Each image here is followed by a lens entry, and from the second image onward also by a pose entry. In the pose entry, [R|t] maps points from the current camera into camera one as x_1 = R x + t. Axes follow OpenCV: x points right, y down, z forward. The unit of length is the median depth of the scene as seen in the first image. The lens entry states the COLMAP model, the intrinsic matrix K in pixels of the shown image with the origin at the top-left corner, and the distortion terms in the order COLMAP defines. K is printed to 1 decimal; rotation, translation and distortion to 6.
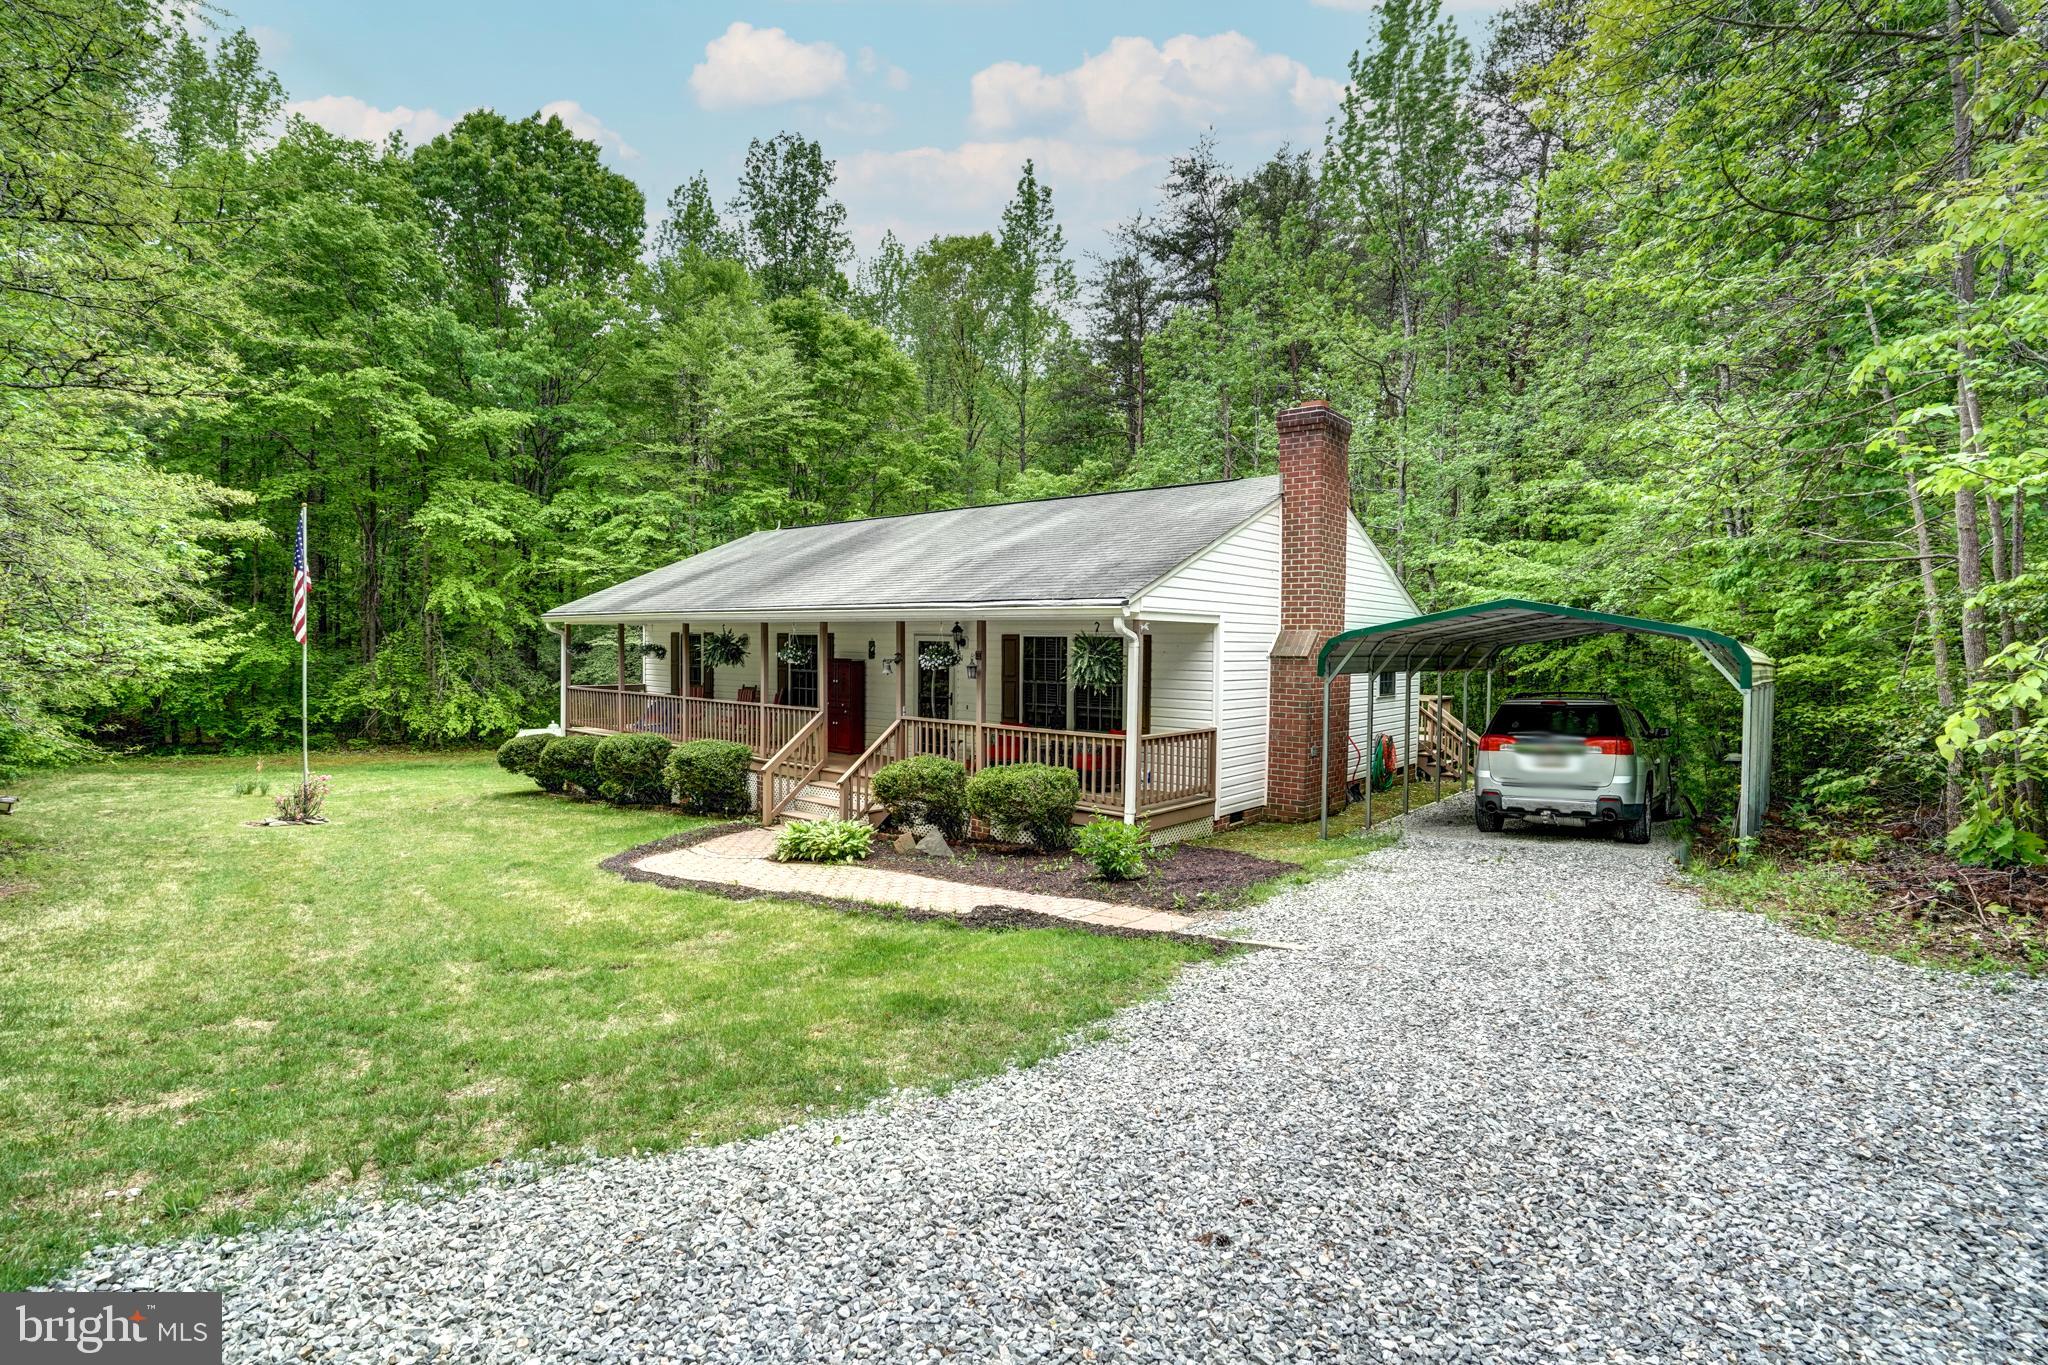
lens RADIAL K [[986.6, 0, 1024.0], [0, 986.6, 682.5], [0, 0, 1]] dist [-0.043239, -0.000035]
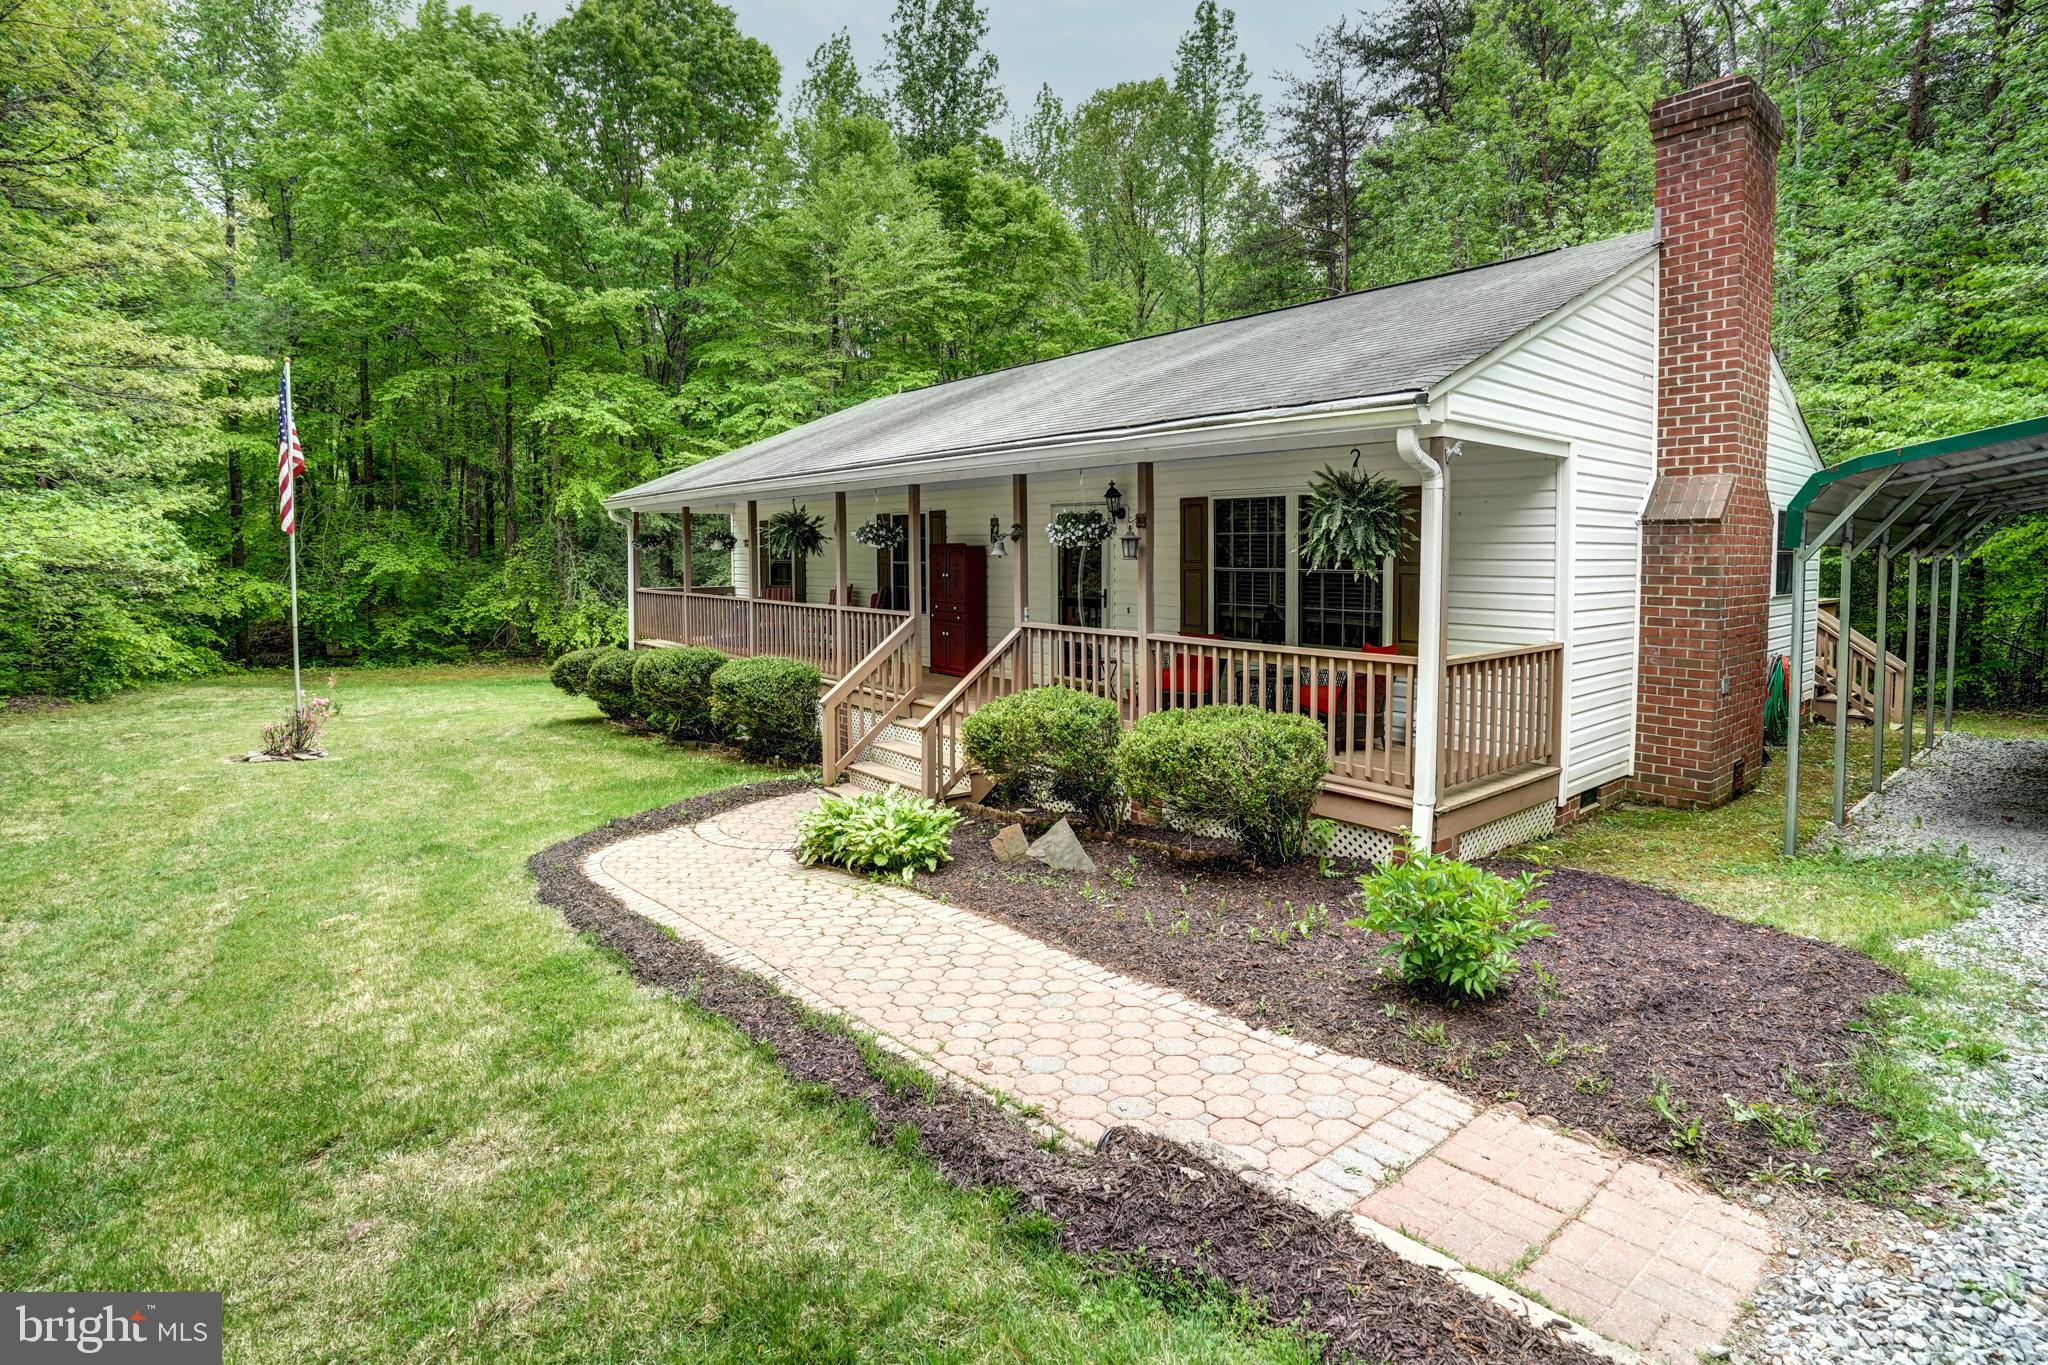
lens RADIAL K [[1009.9, 0, 1025.6], [0, 1009.9, 587.1], [0, 0, 1]] dist [-0.038754, 0.000069]
pose [[0.984874, -0.005832, -0.173175, -0.006556], [0.004406, 0.999953, -0.008619, 0.012860], [0.173218, 0.007726, 0.984853, 0.273610]]
